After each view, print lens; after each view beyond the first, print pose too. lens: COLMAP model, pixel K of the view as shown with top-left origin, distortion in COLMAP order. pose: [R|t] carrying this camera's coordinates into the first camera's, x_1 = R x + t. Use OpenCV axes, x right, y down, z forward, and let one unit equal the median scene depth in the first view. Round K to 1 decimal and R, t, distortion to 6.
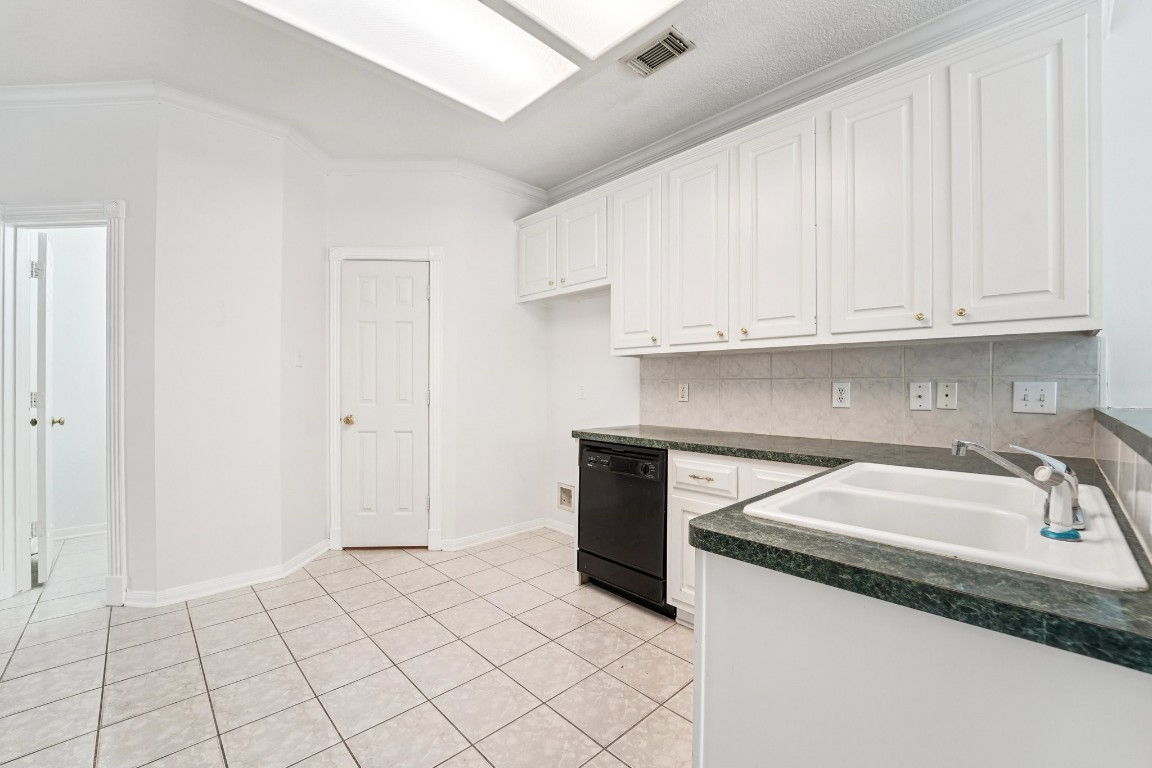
lens RADIAL K [[473.2, 0, 574.9], [0, 473.2, 380.3], [0, 0, 1]] dist [-0.019381, -0.000487]
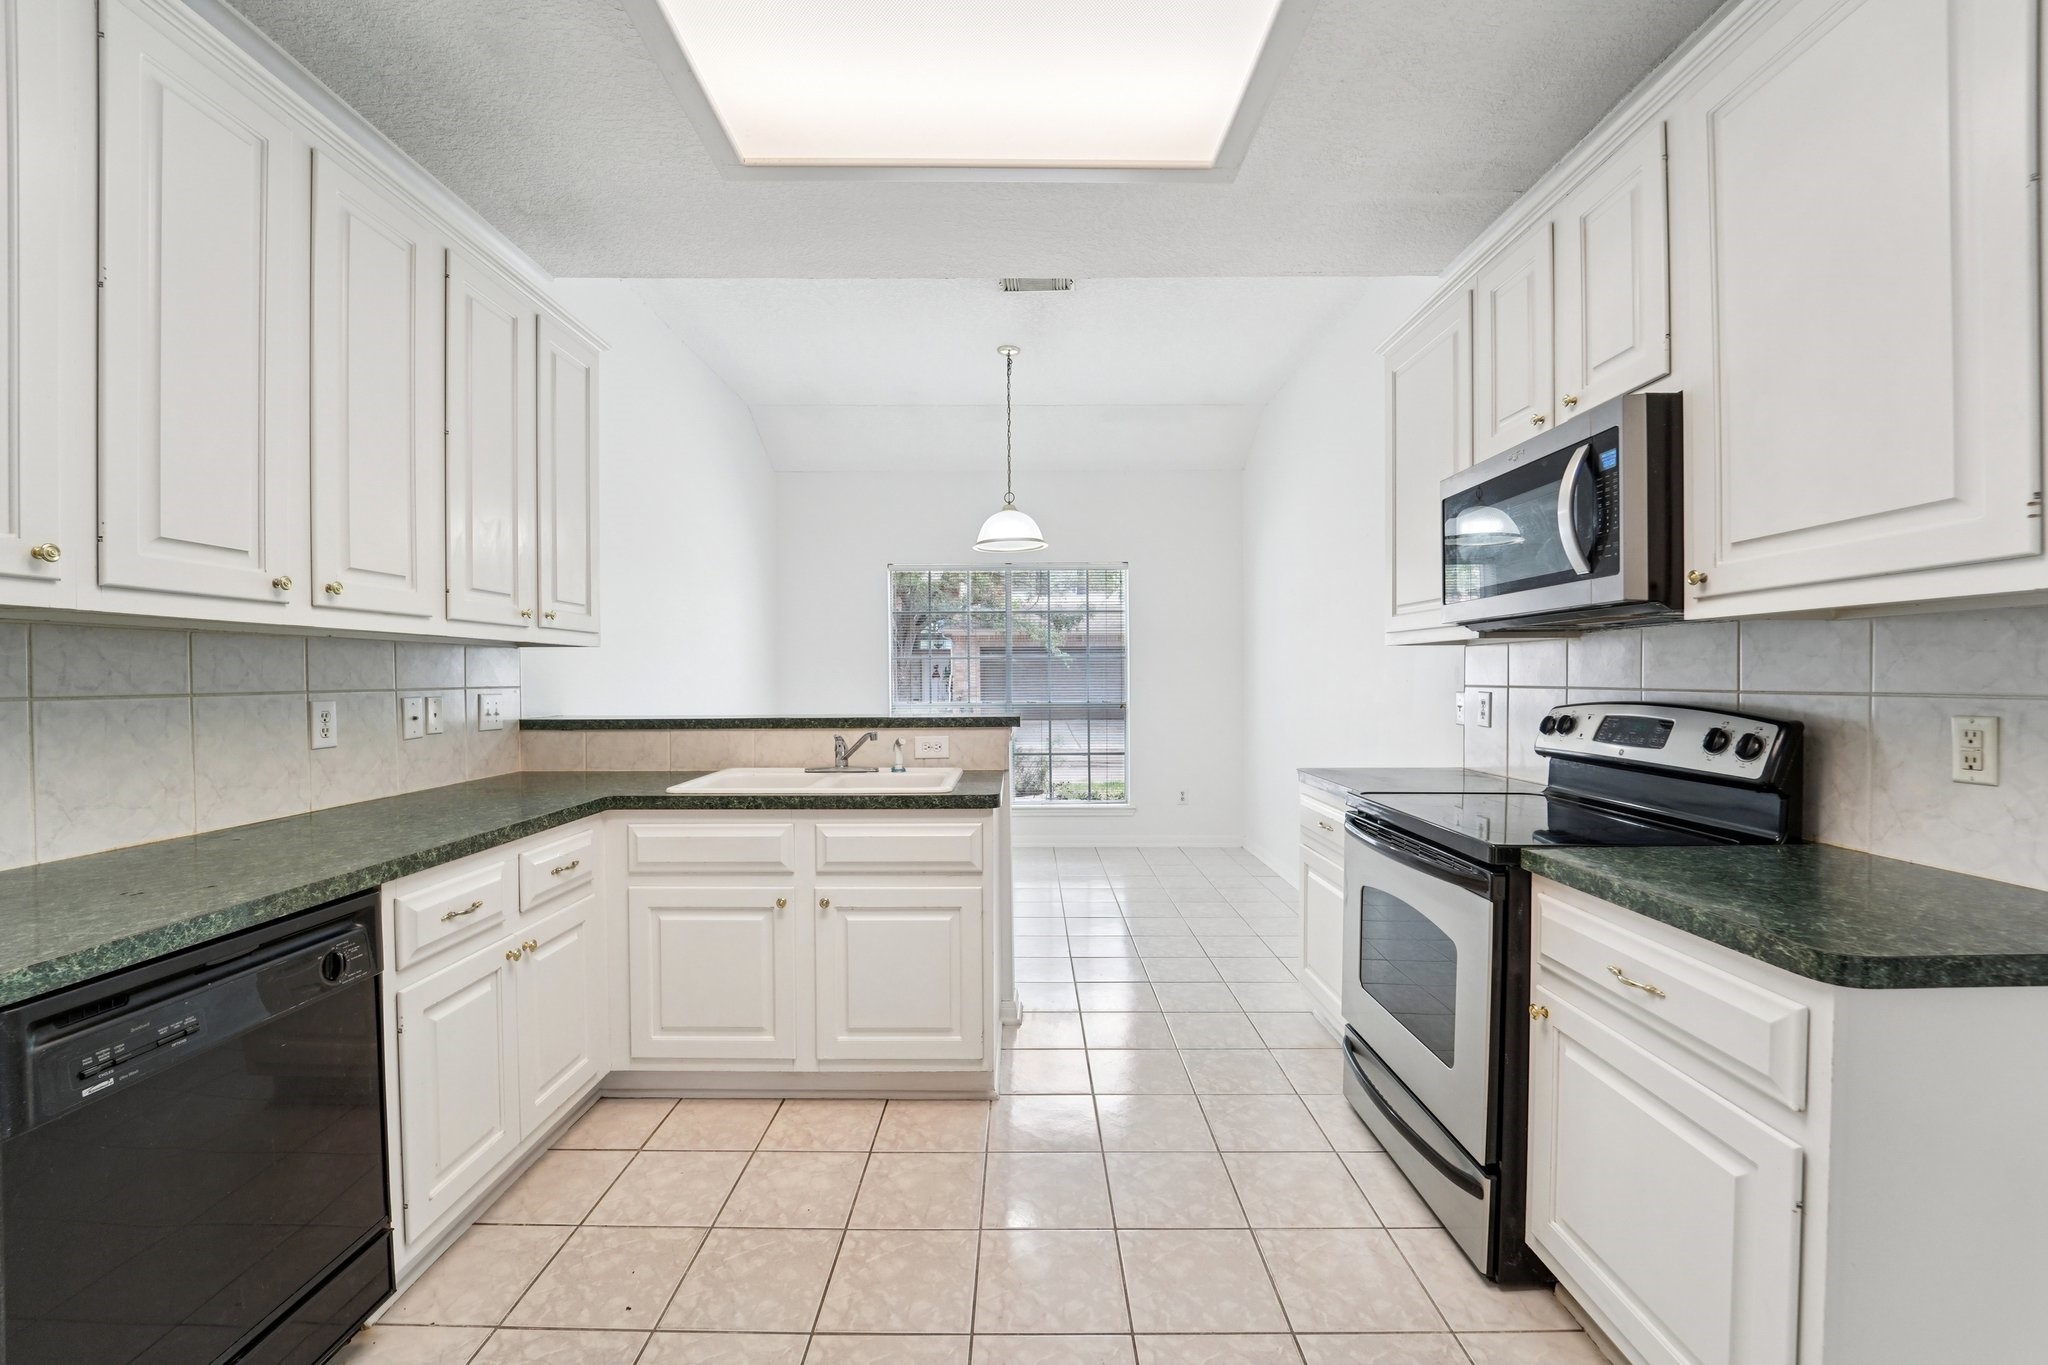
lens RADIAL K [[841.2, 0, 1023.2], [0, 841.2, 677.1], [0, 0, 1]] dist [-0.019381, -0.000487]
pose [[-0.724005, 0.002071, 0.689792, -0.637671], [-0.000904, 0.999992, -0.003951, -0.018501], [-0.689794, -0.003484, -0.723997, 1.113587]]
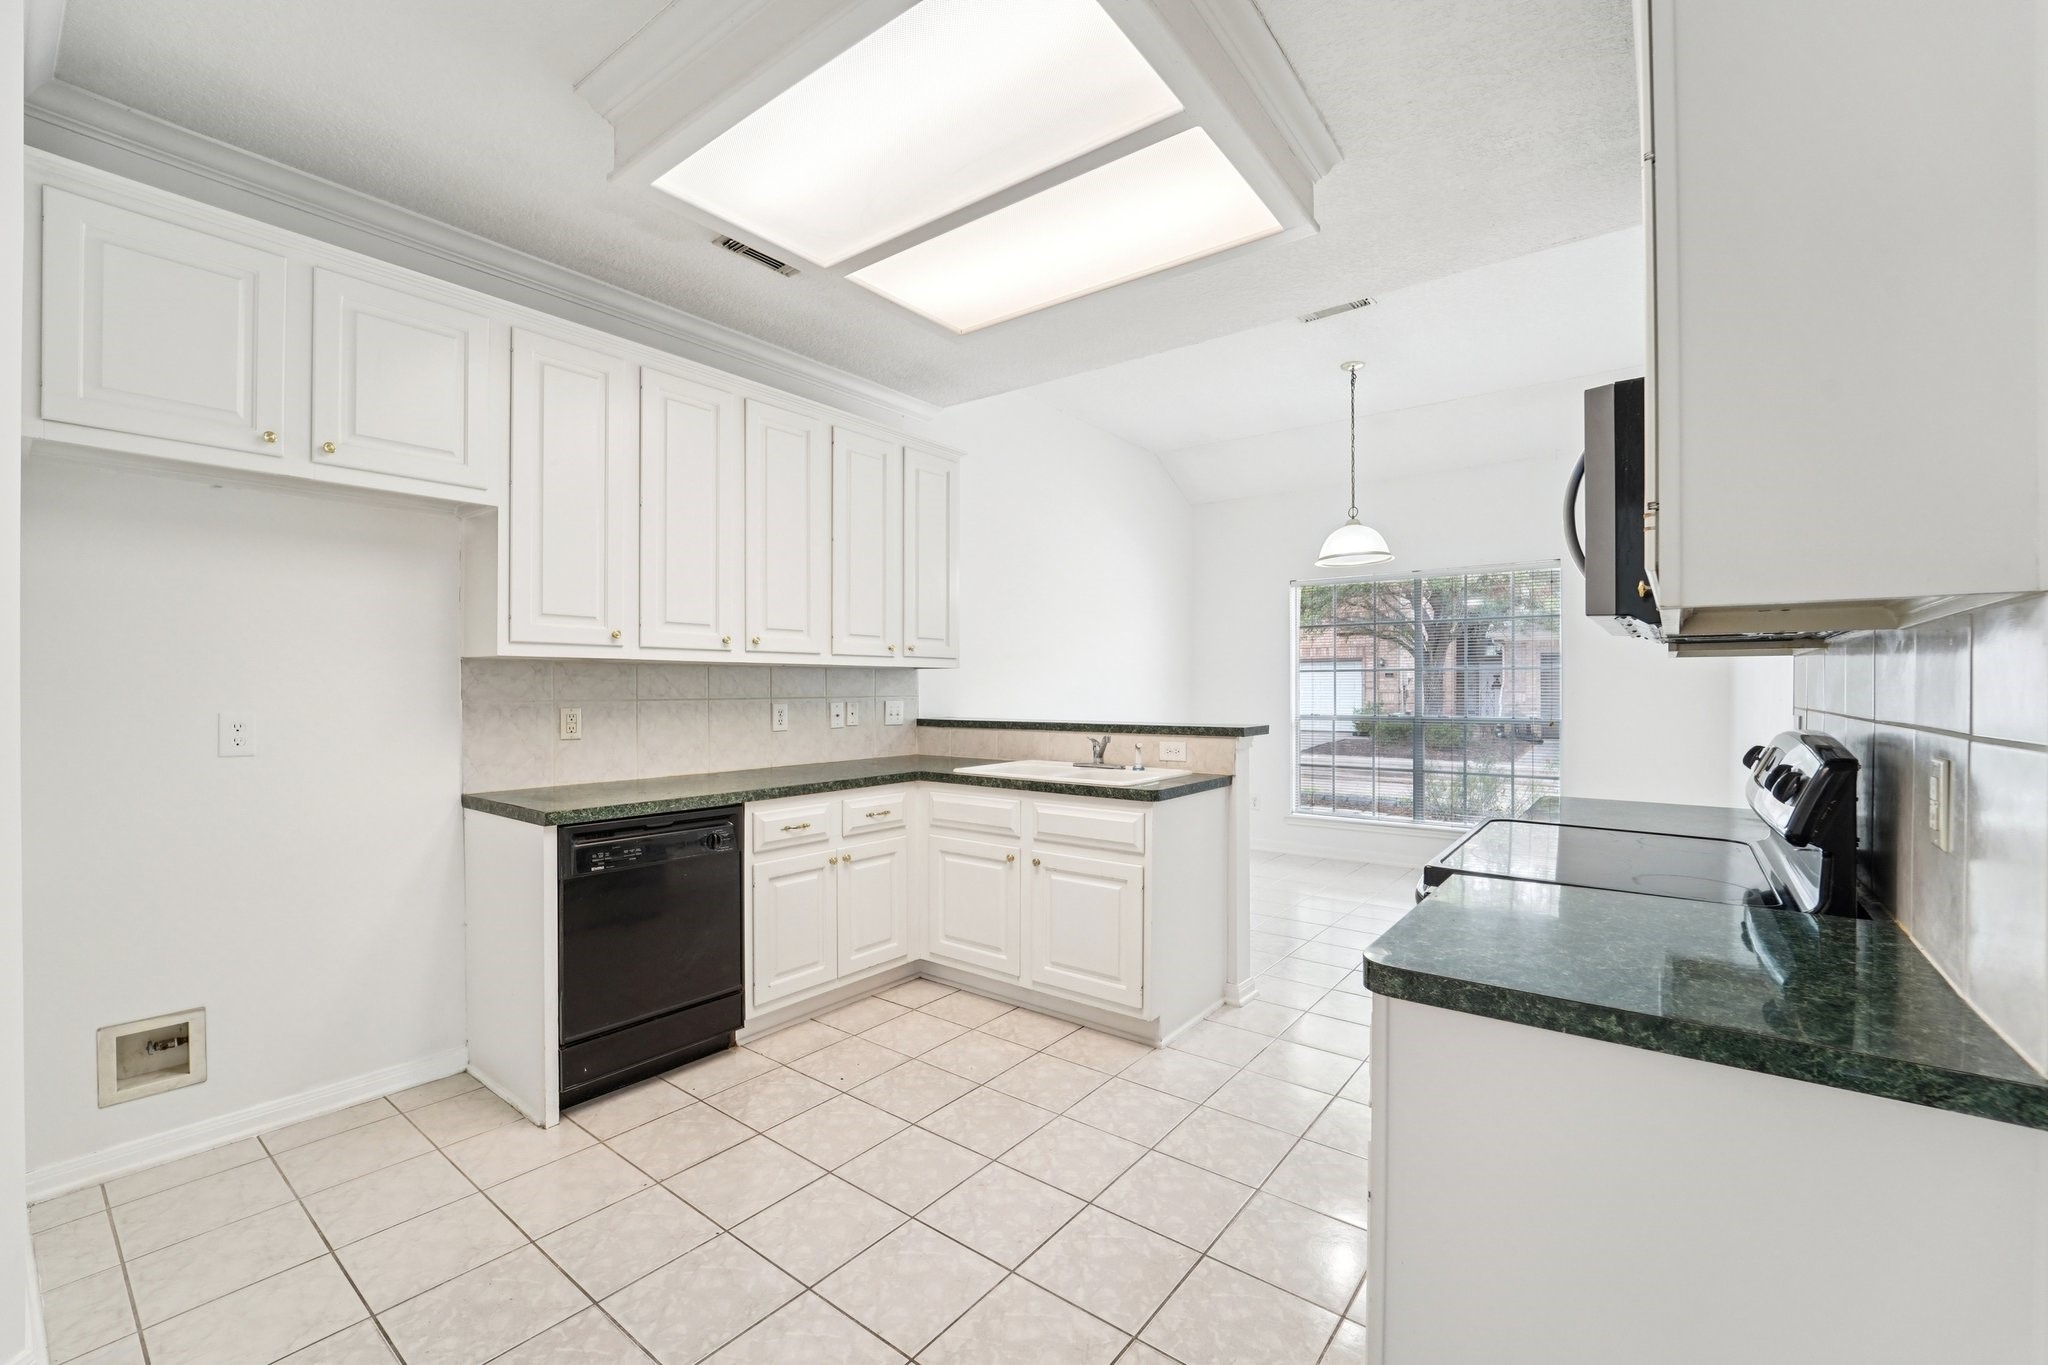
lens RADIAL K [[841.2, 0, 1024.2], [0, 841.2, 679.9], [0, 0, 1]] dist [-0.019381, -0.000487]
pose [[-0.154797, 0.008004, 0.987914, -1.093775], [-0.007227, 0.999931, -0.009234, -0.028588], [-0.987920, -0.008569, -0.154729, 0.771465]]
